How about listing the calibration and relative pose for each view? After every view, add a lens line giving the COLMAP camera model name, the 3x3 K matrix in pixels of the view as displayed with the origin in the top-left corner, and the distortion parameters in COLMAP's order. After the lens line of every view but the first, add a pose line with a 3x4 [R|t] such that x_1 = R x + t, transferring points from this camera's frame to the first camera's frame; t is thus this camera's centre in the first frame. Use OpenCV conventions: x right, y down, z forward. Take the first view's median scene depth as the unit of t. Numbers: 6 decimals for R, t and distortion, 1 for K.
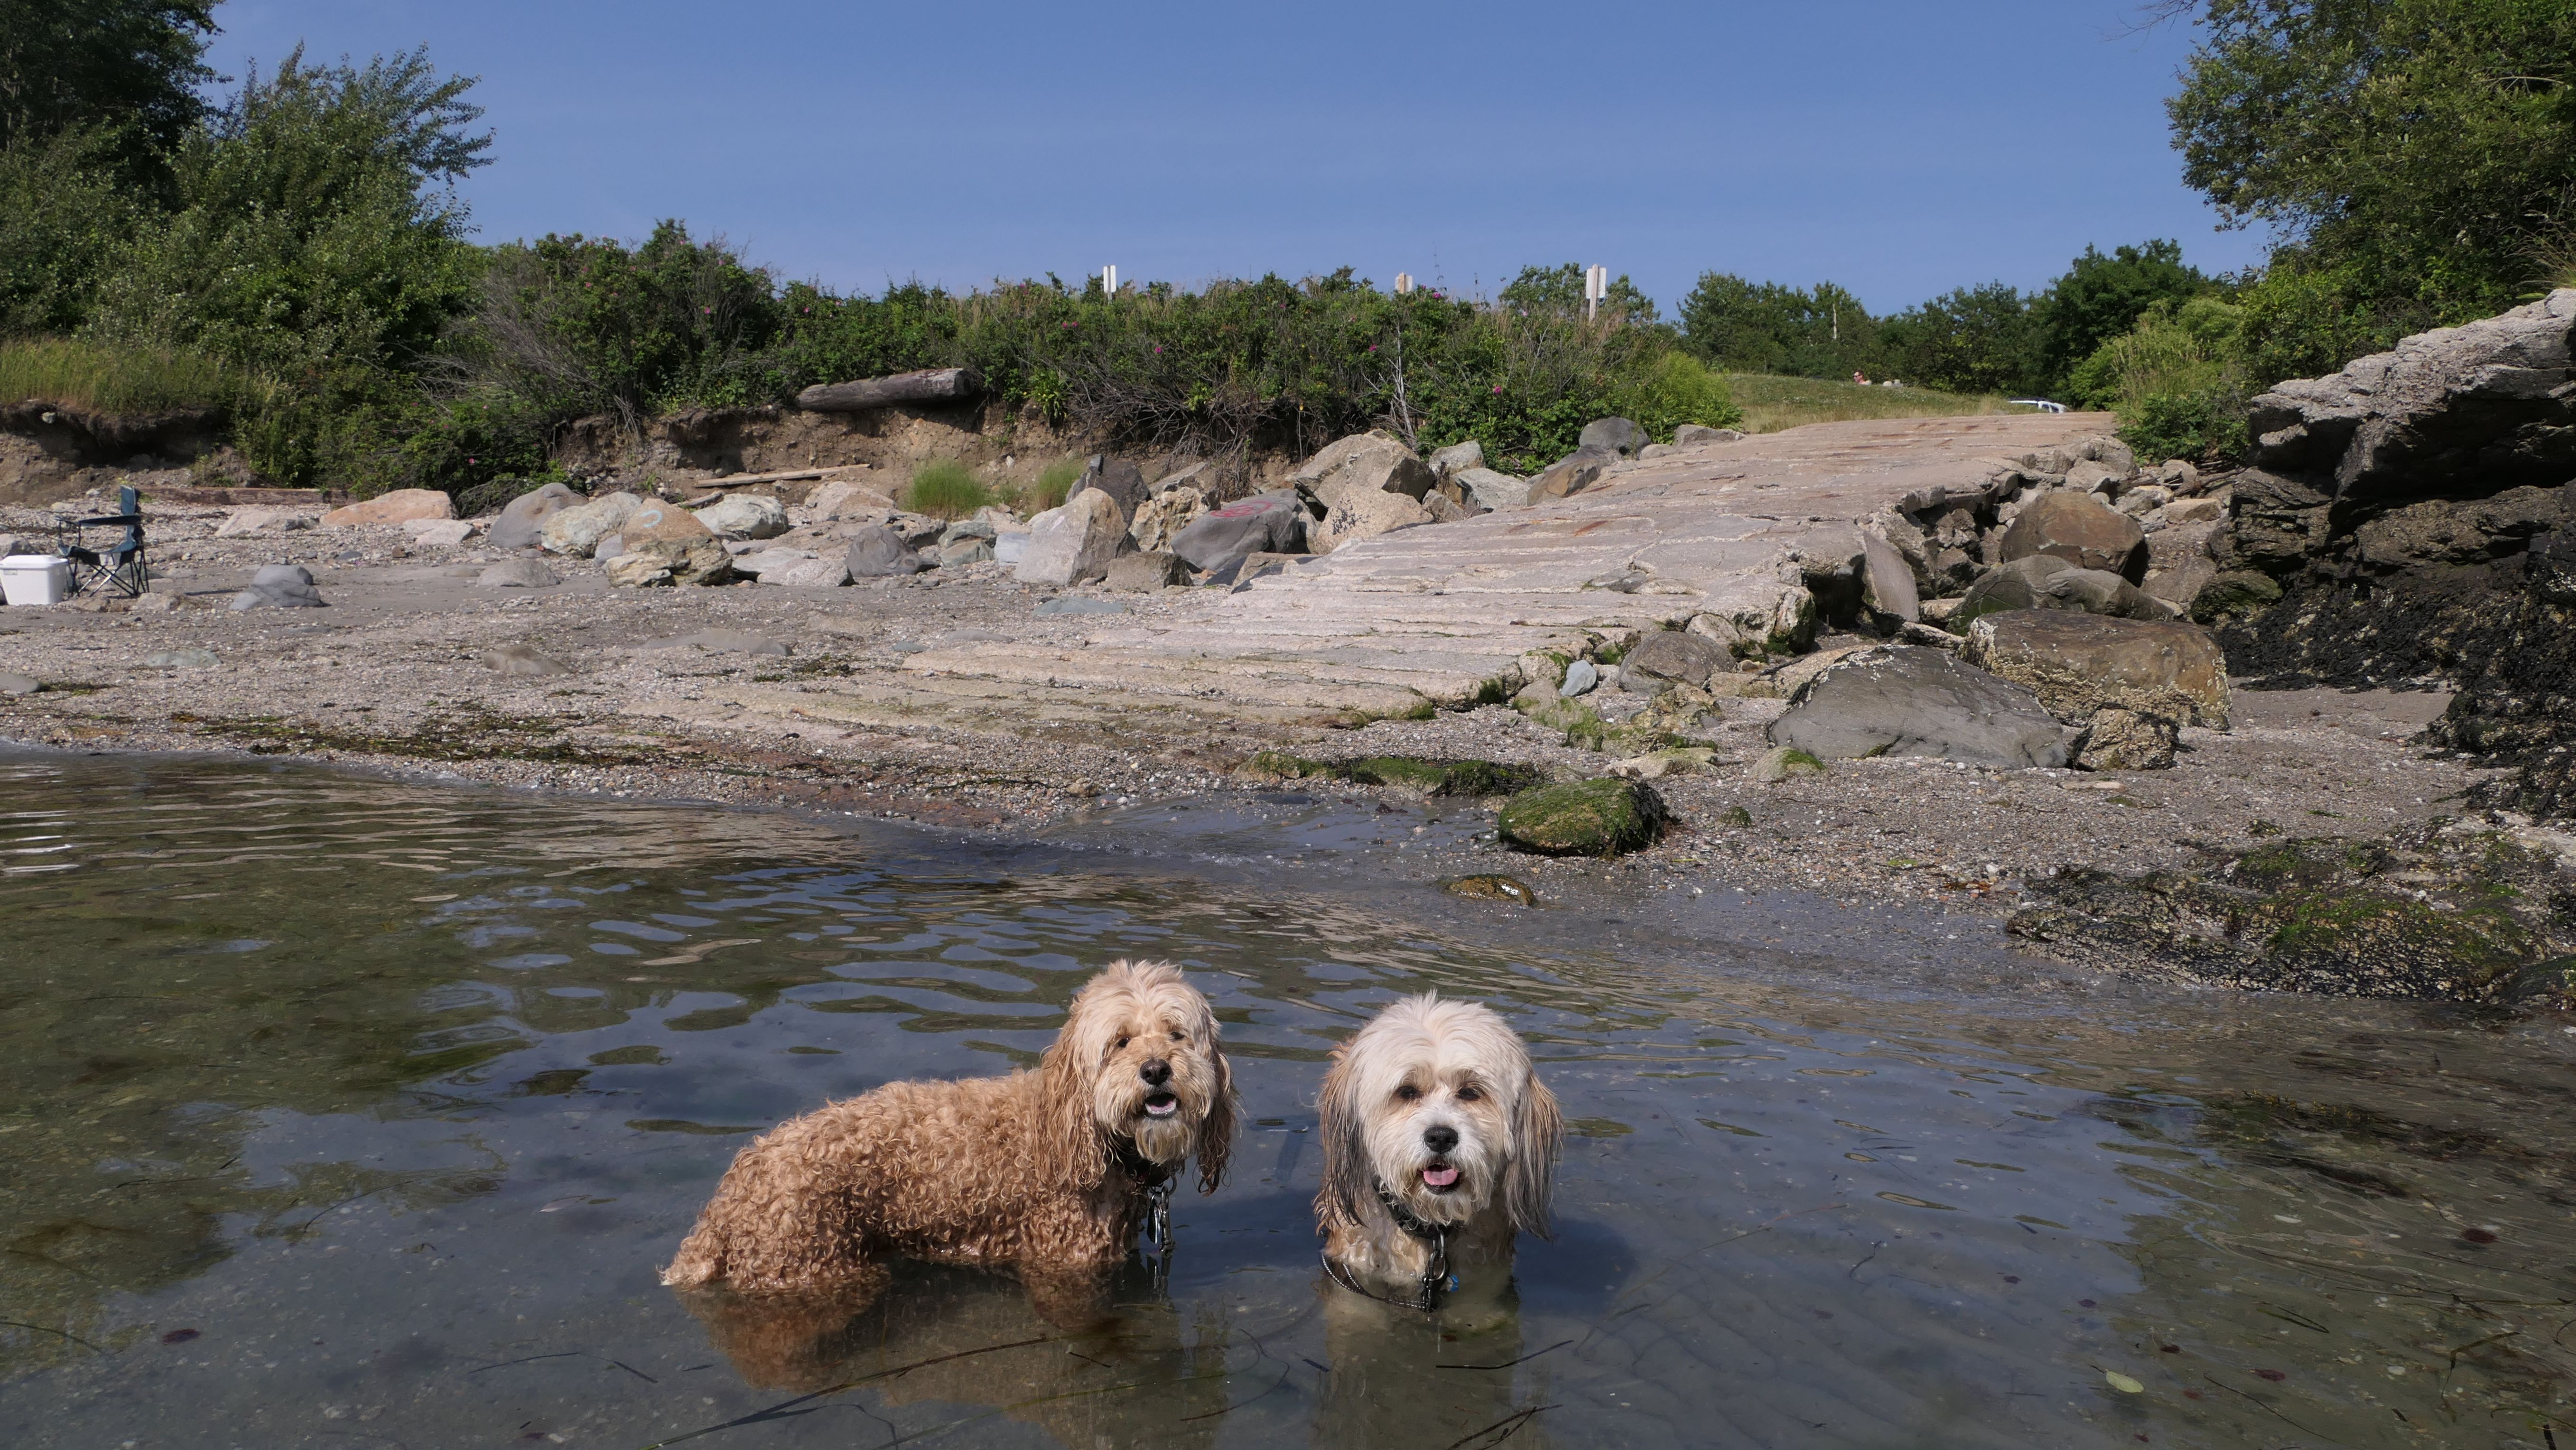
lens RADIAL K [[2090.9, 0, 1285.6], [0, 2090.9, 624.6], [0, 0, 1]] dist [-0.021739, 0.042511]
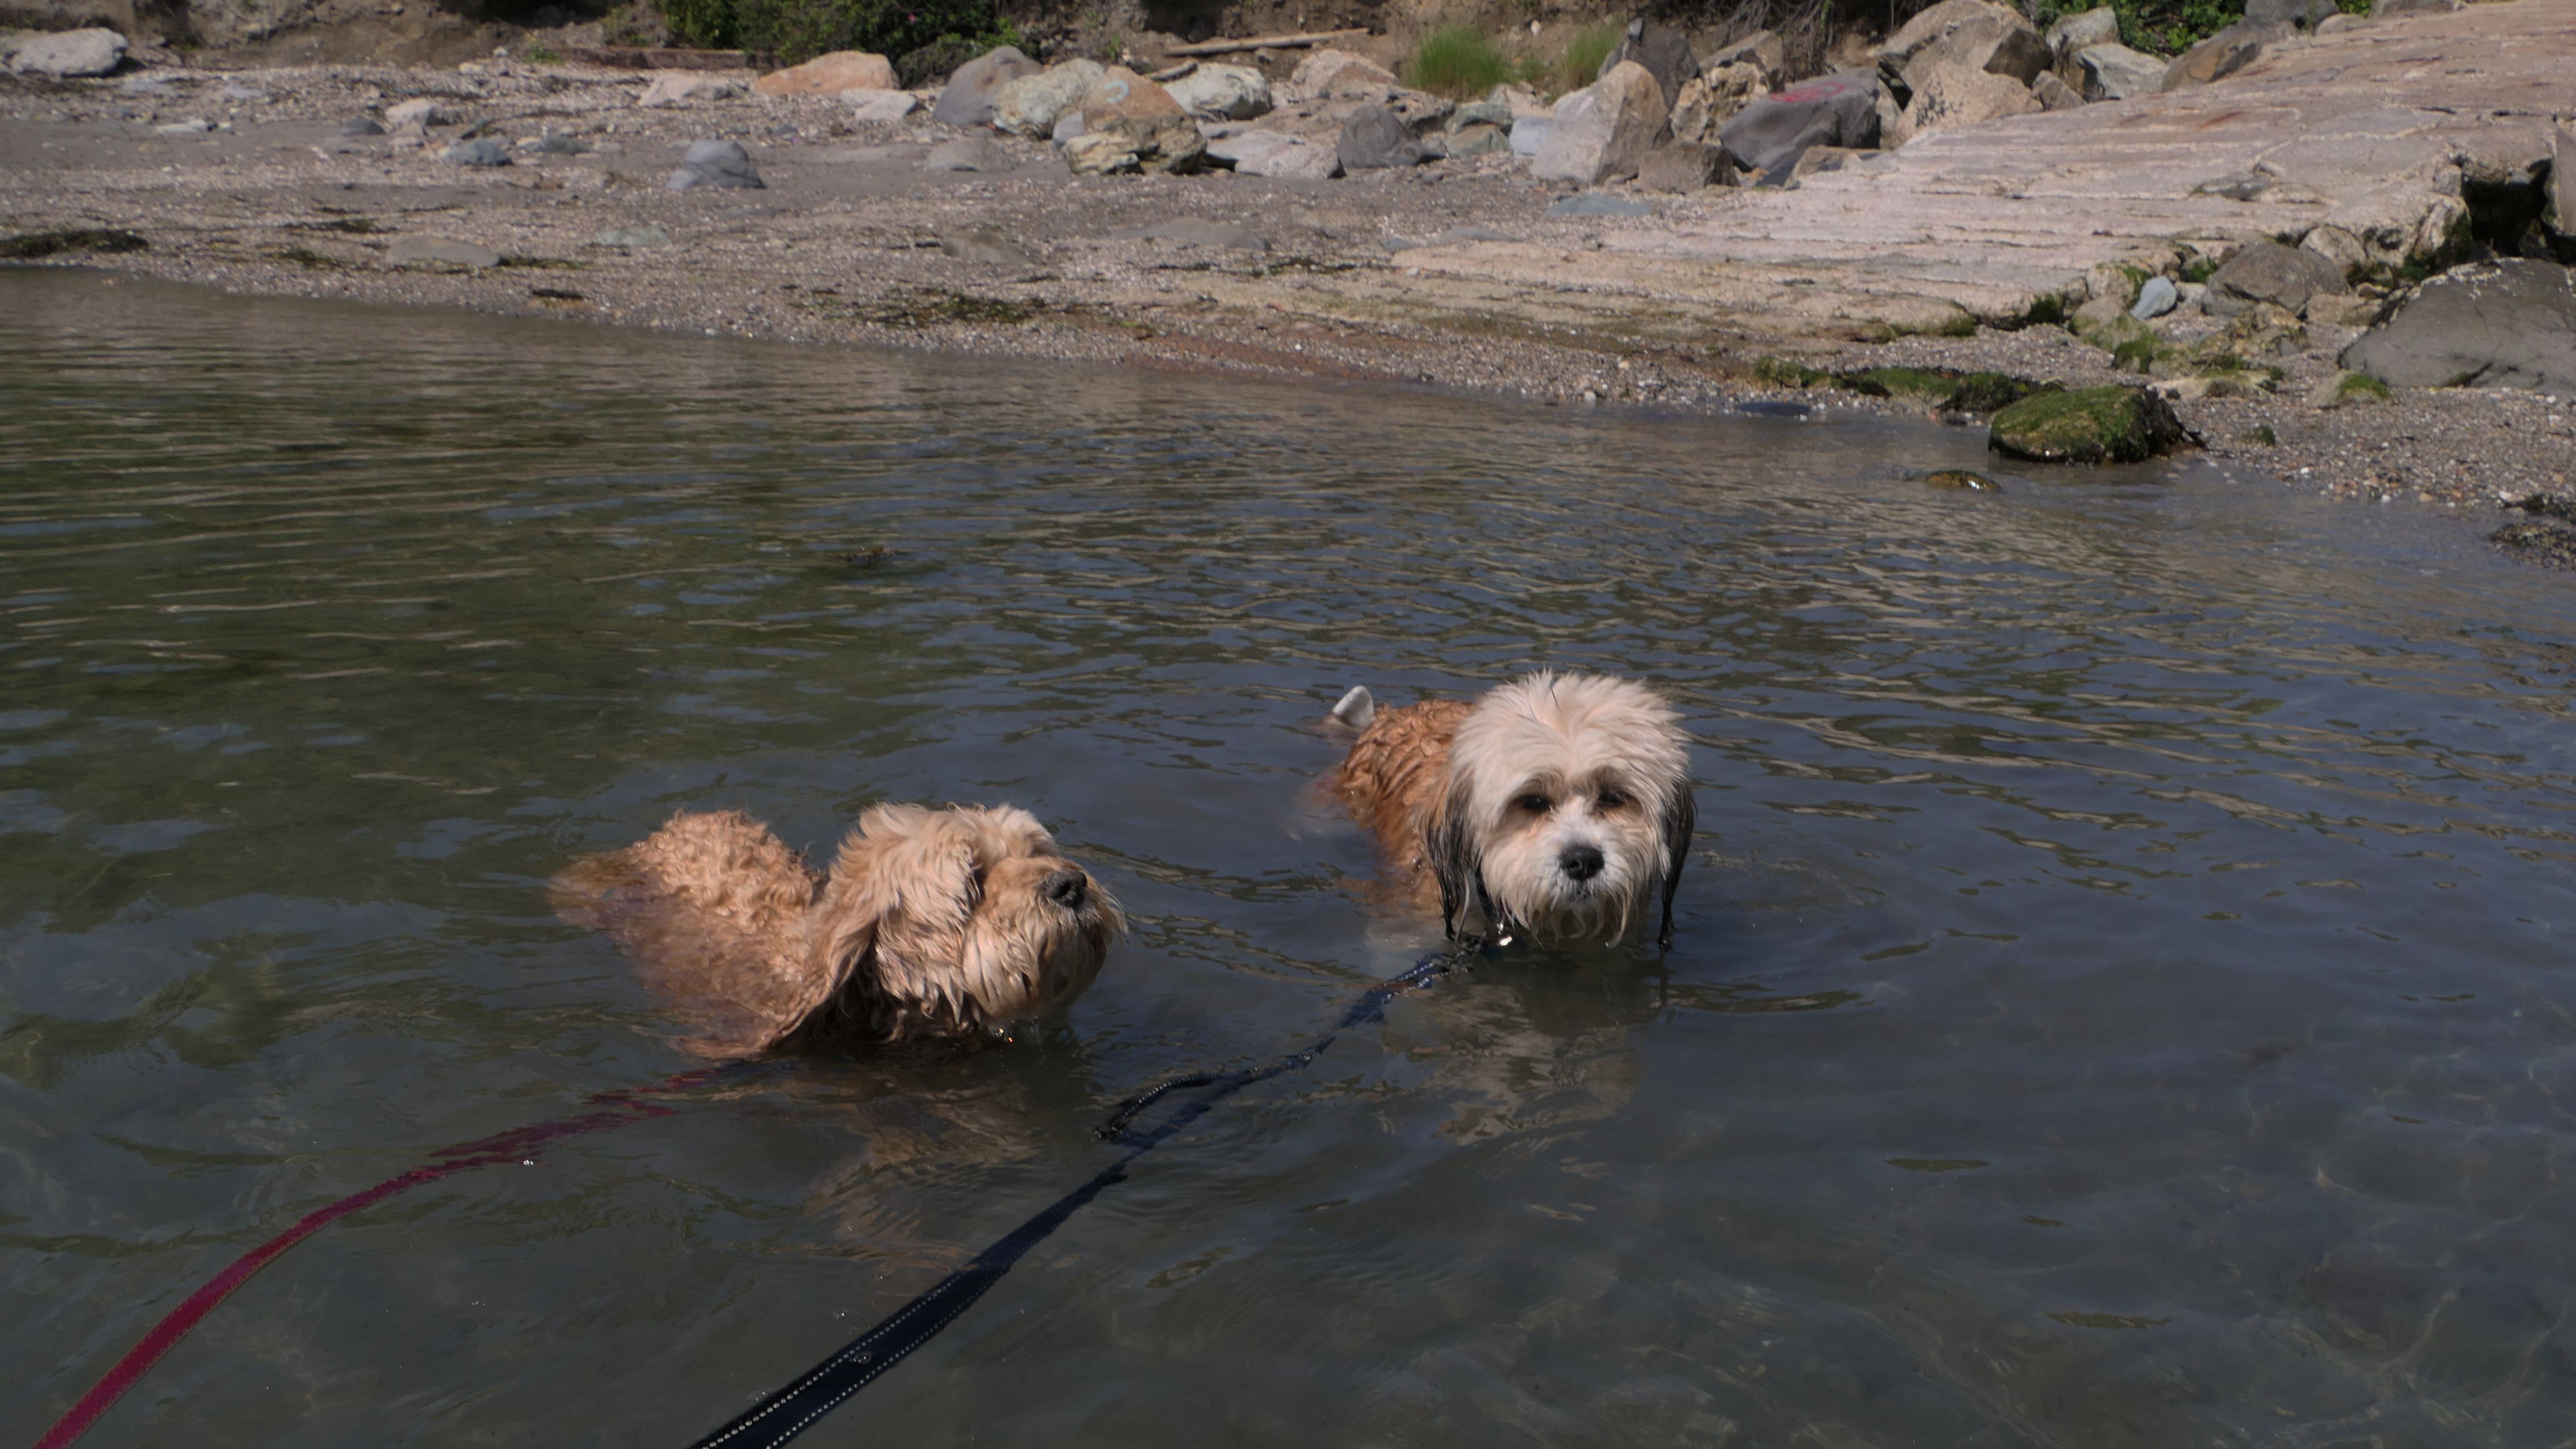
lens RADIAL K [[1872.4, 0, 1302.5], [0, 1872.4, 727.3], [0, 0, 1]] dist [-0.005995, 0.003686]
pose [[0.976604, 0.090976, -0.194856, -0.050023], [-0.031244, 0.956518, 0.289995, -0.023639], [0.212766, -0.277123, 0.936981, 0.200890]]
